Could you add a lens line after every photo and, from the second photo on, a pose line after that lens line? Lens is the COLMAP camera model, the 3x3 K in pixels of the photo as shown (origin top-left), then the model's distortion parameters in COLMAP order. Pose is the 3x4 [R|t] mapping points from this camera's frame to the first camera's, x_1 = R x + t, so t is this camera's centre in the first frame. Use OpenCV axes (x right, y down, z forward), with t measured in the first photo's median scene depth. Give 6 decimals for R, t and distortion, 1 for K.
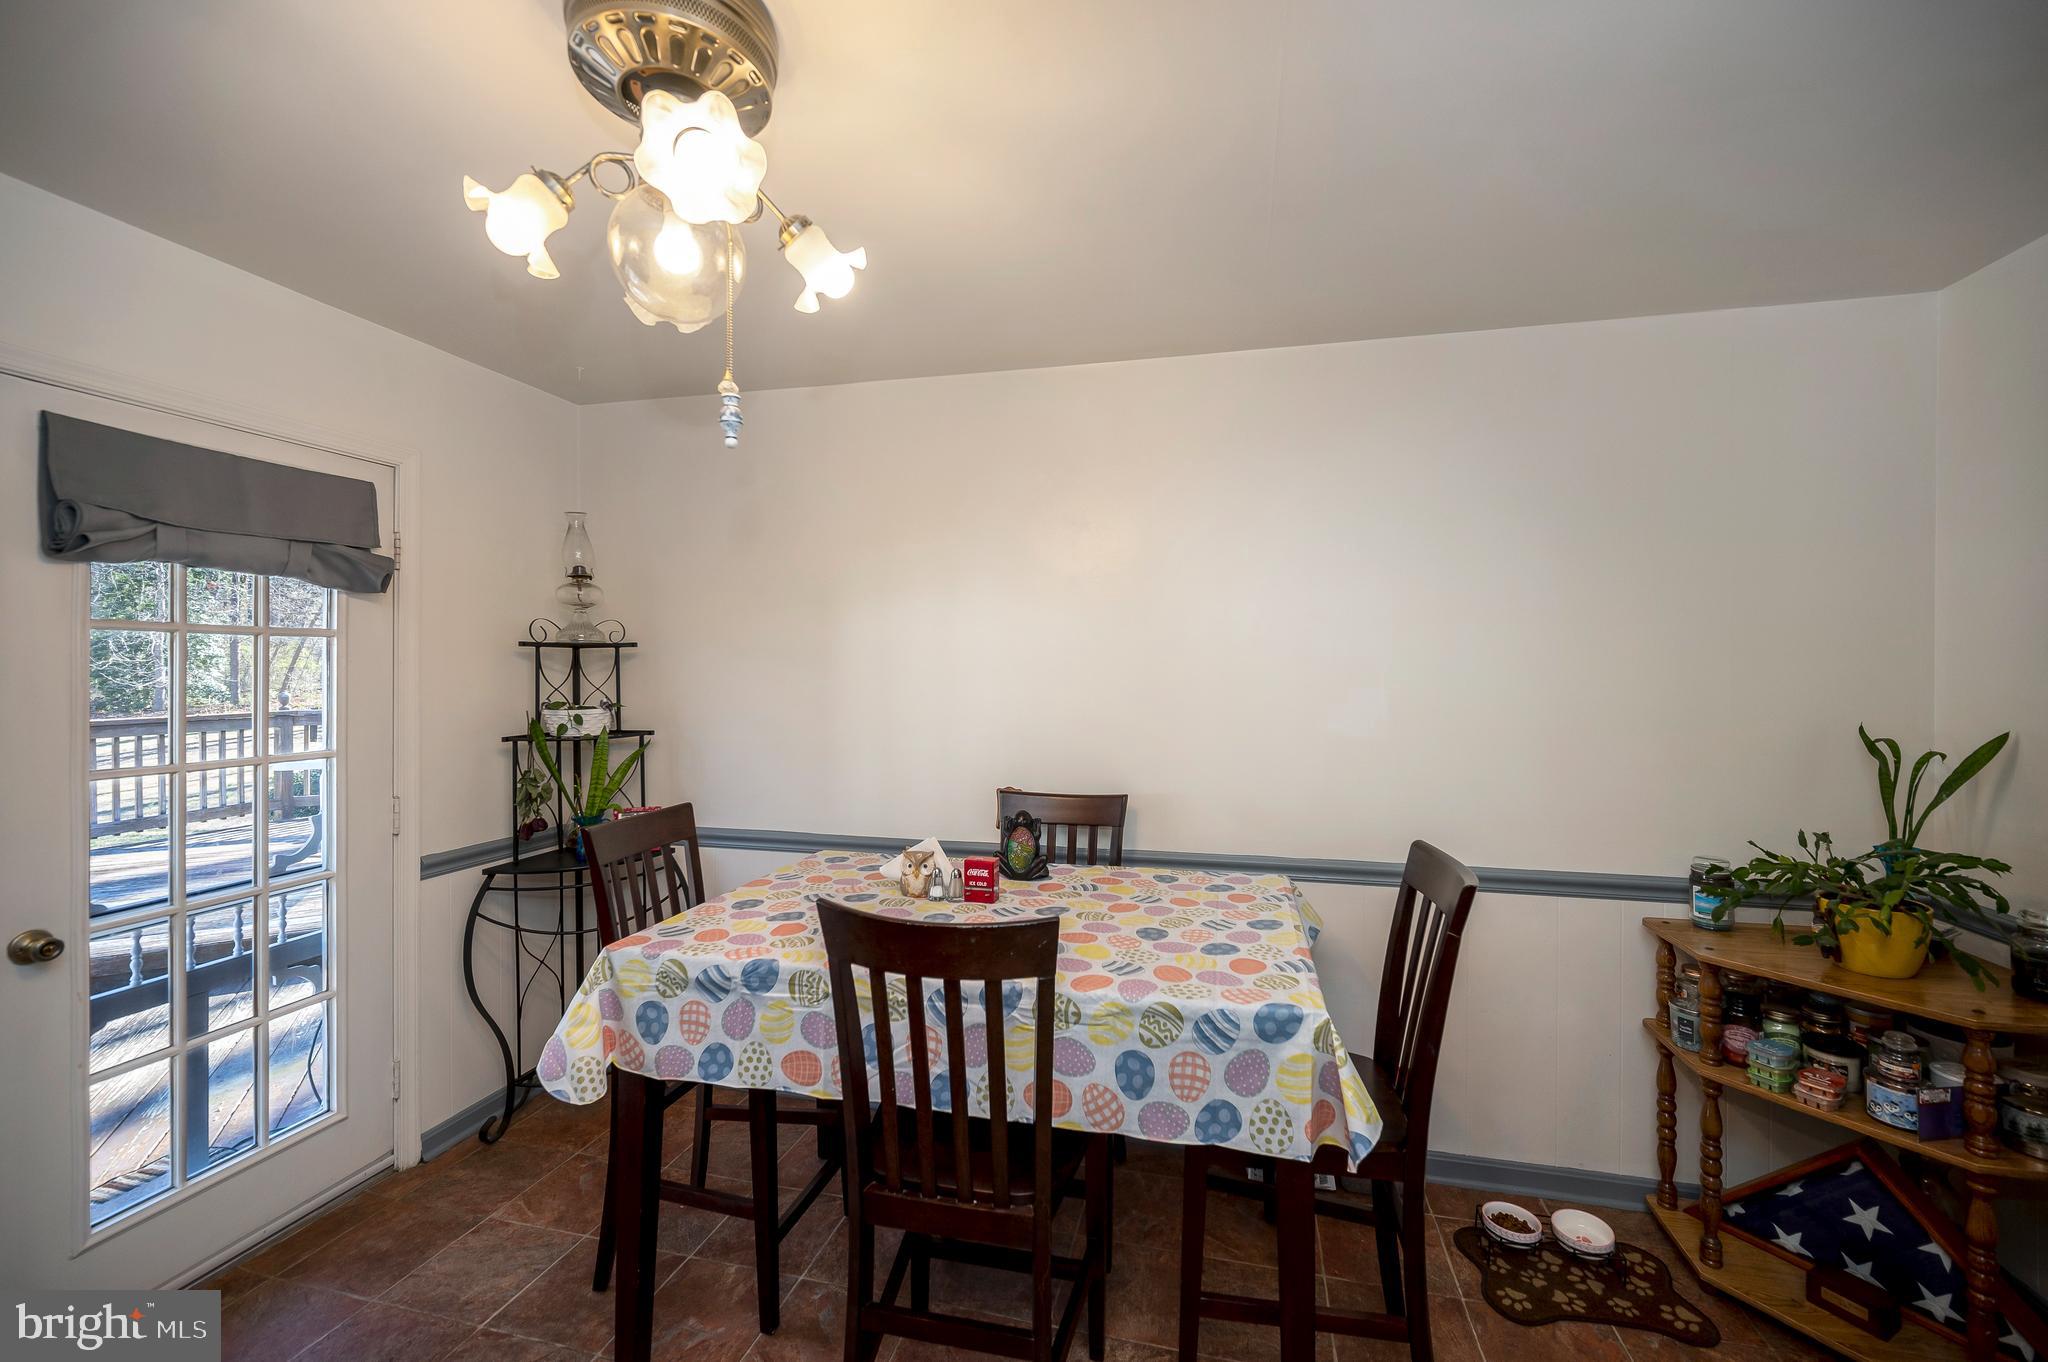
lens RADIAL K [[832.2, 0, 1021.3], [0, 832.2, 673.5], [0, 0, 1]] dist [0.003456, -0.000361]
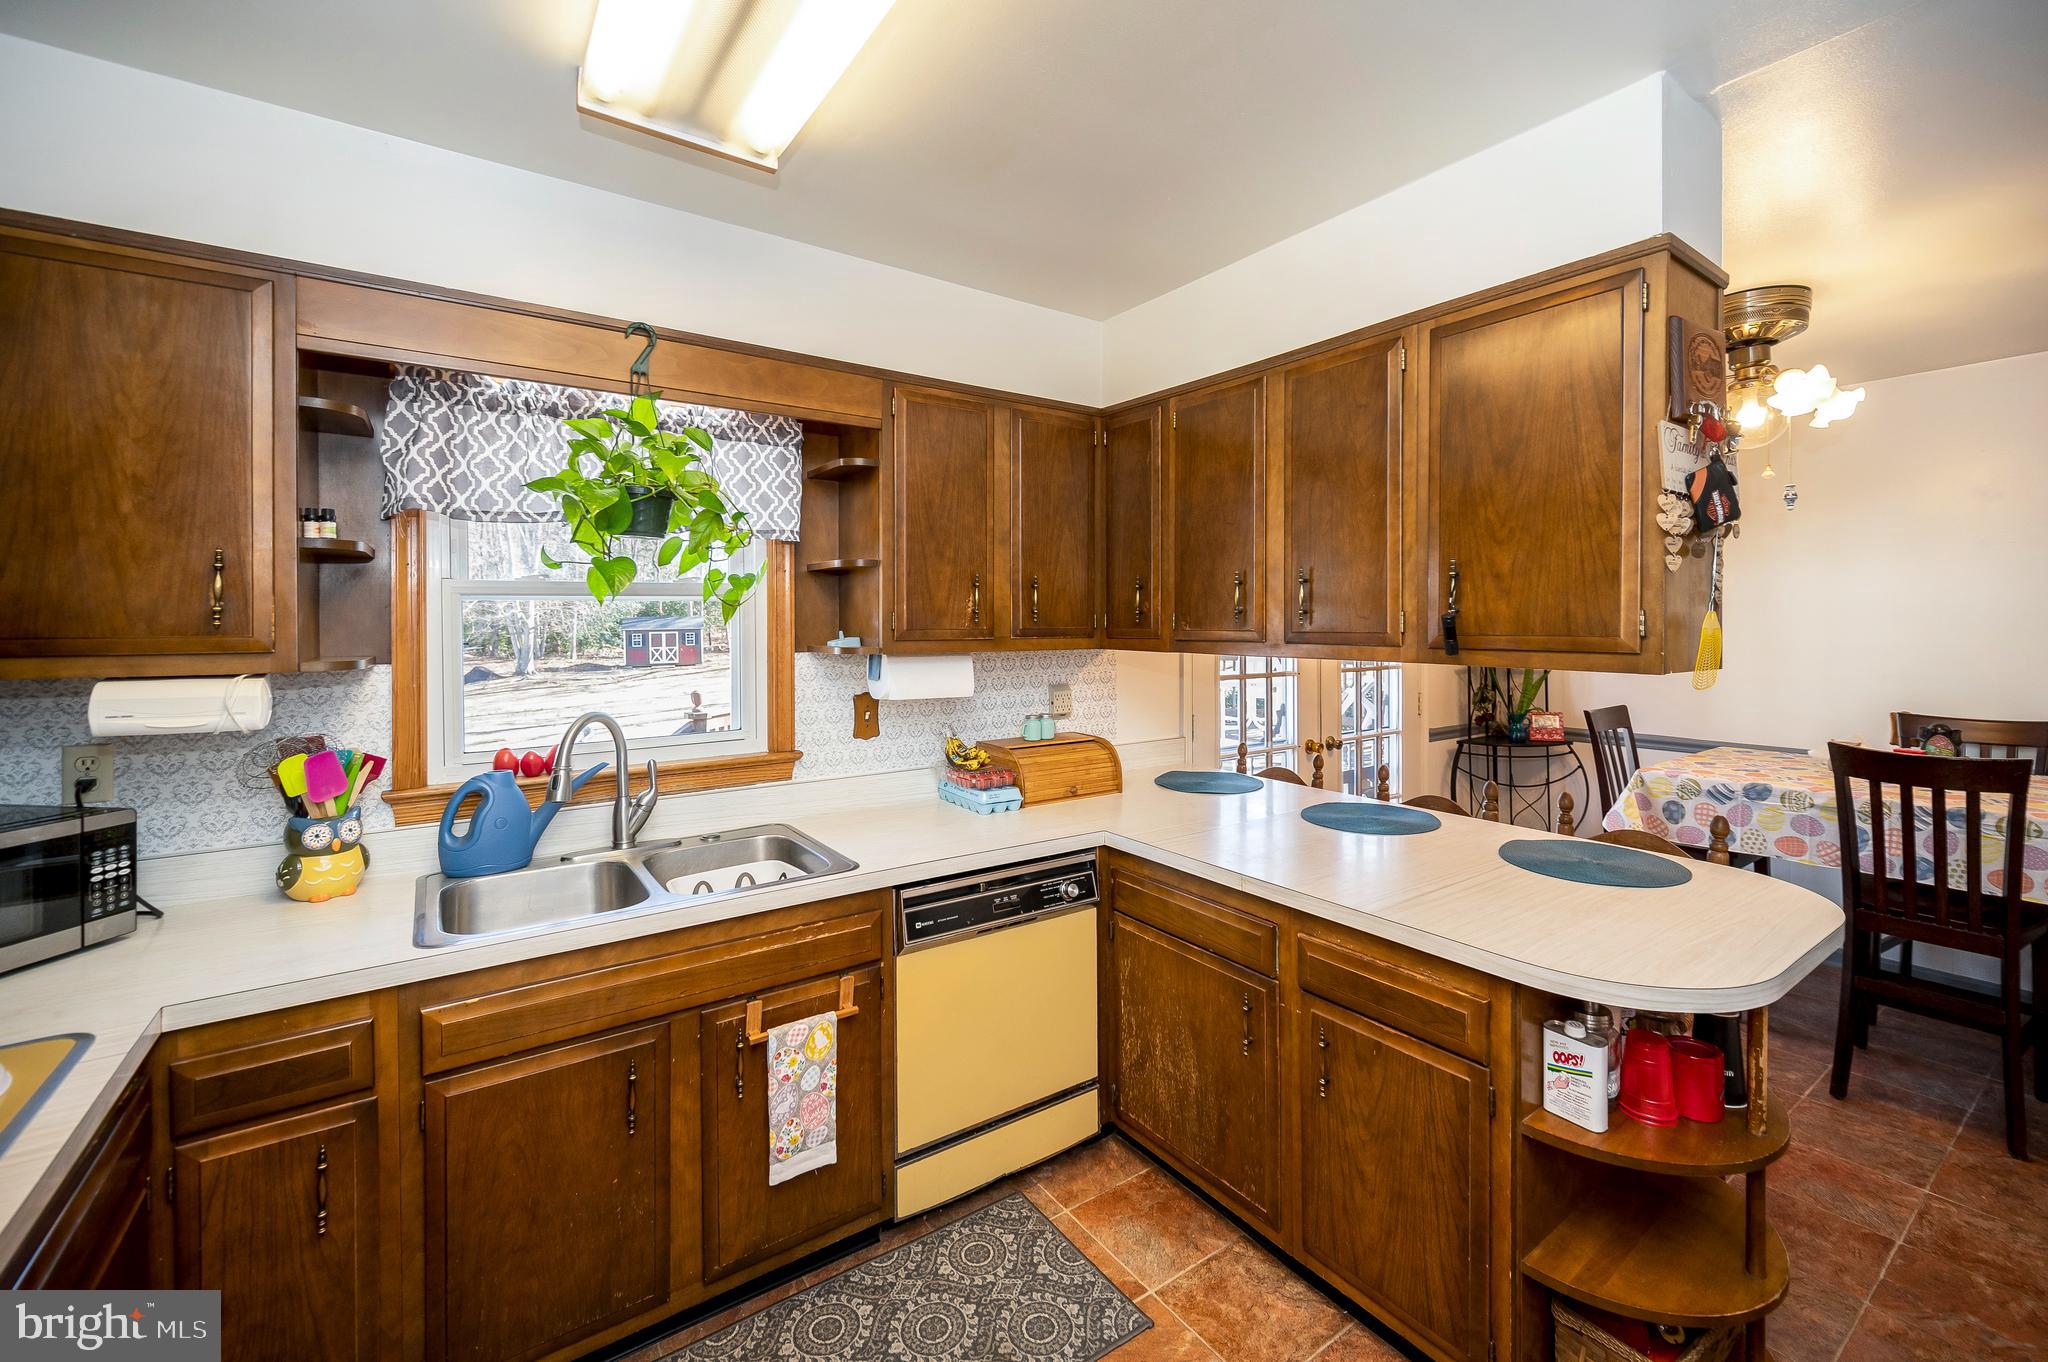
lens RADIAL K [[832.2, 0, 1031.6], [0, 832.2, 618.0], [0, 0, 1]] dist [0.003456, -0.000361]
pose [[0.760954, -0.012299, -0.648690, -0.317466], [0.003226, 0.999880, -0.015174, 0.017079], [0.648798, 0.009454, 0.760902, -1.278458]]
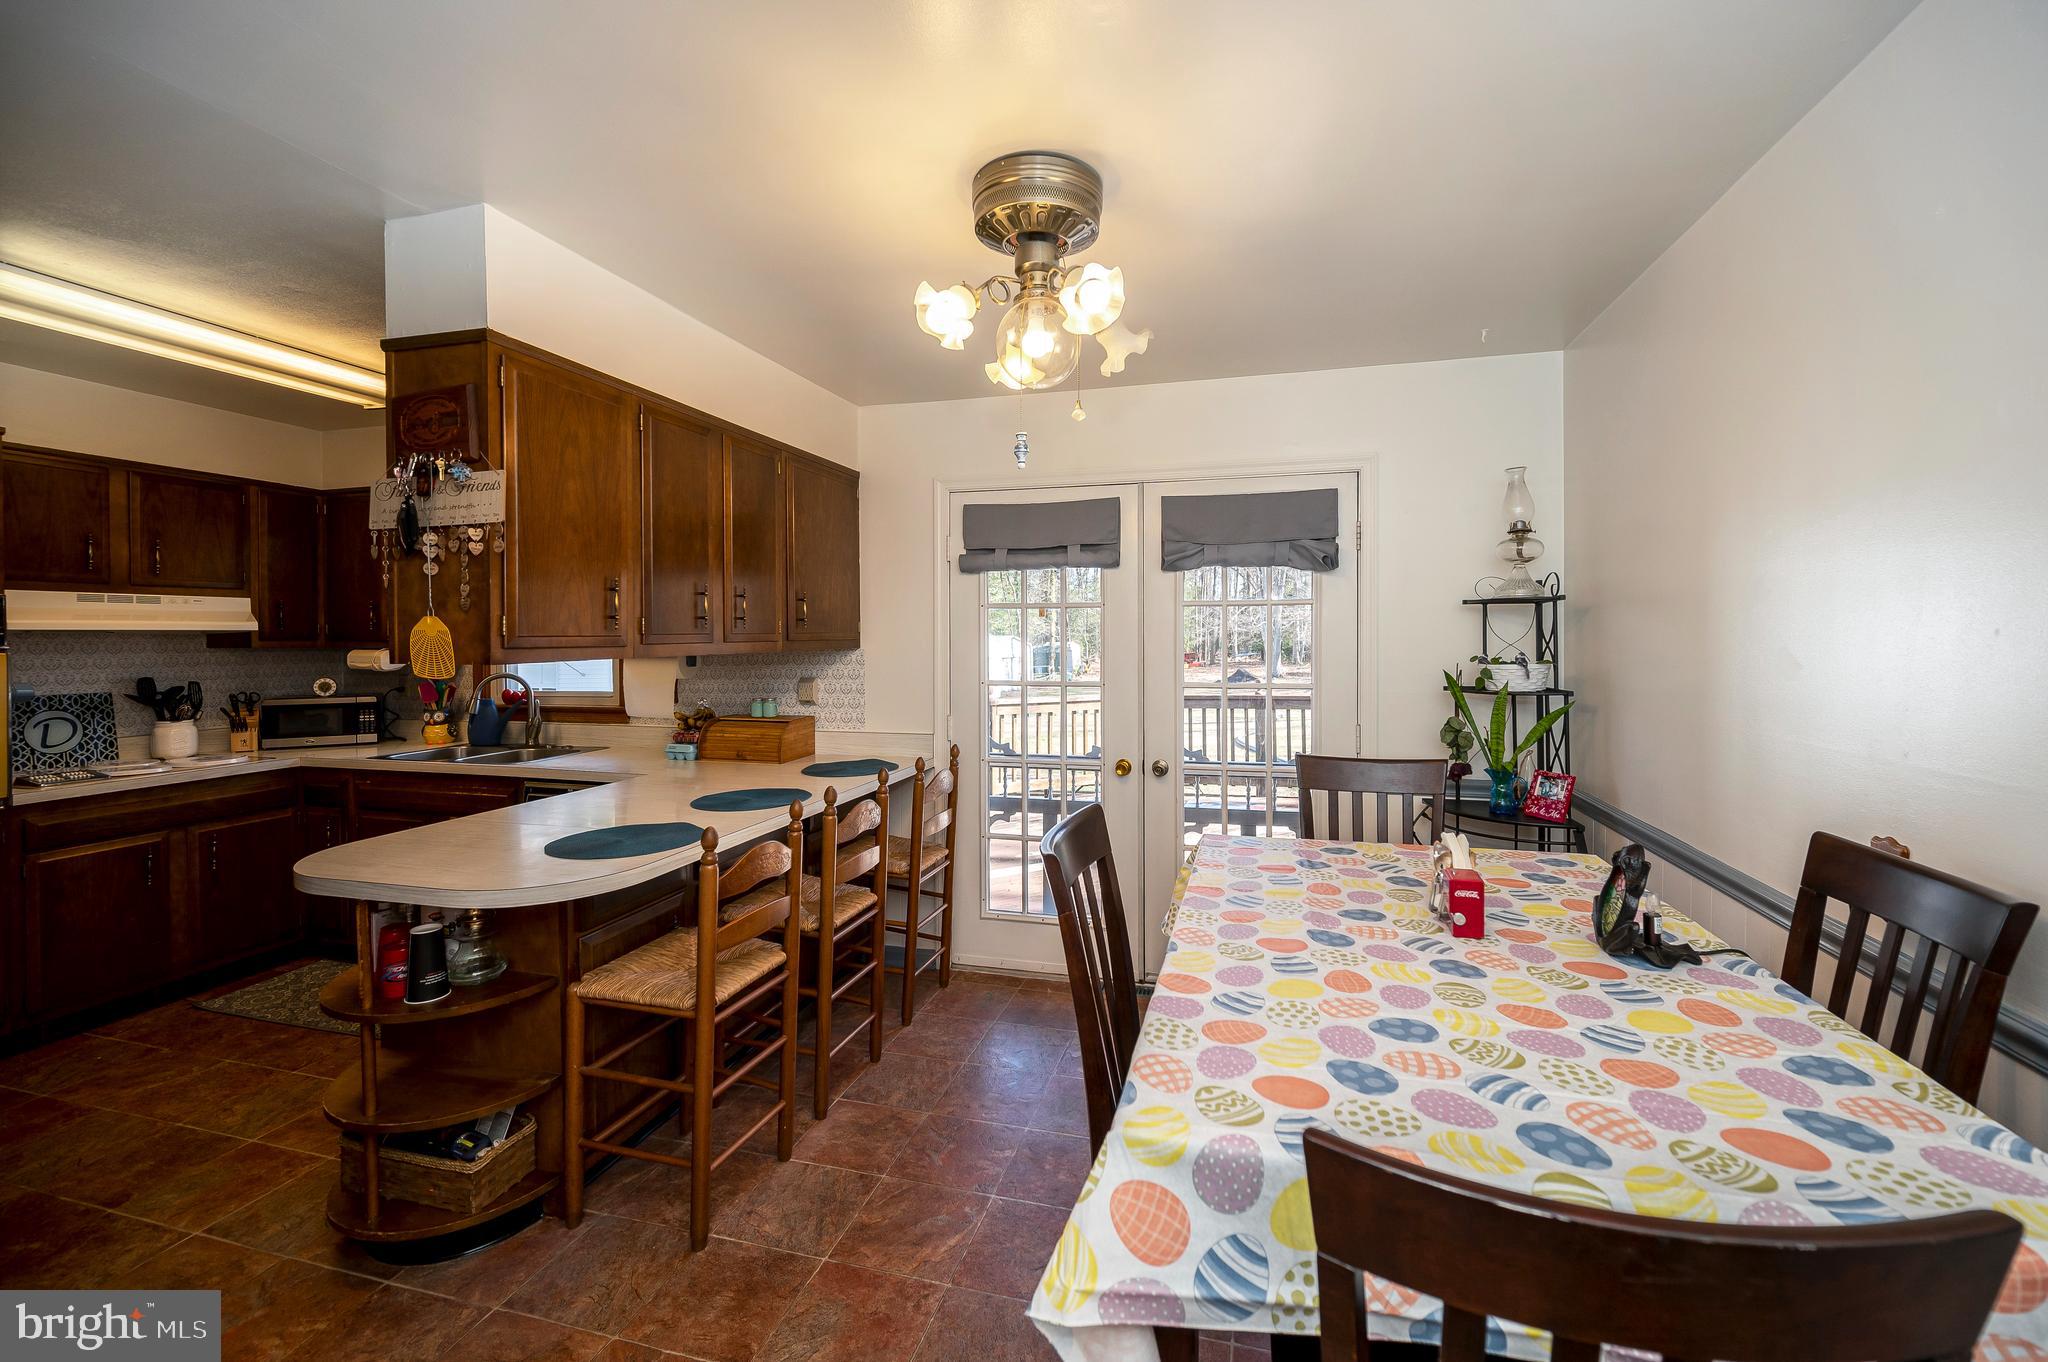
lens RADIAL K [[832.2, 0, 1054.1], [0, 832.2, 642.3], [0, 0, 1]] dist [0.003456, -0.000361]
pose [[-0.005495, 0.000843, -0.999985, 0.792108], [-0.006467, 0.999979, 0.000878, 0.030564], [0.999964, 0.006471, -0.005490, 0.765226]]
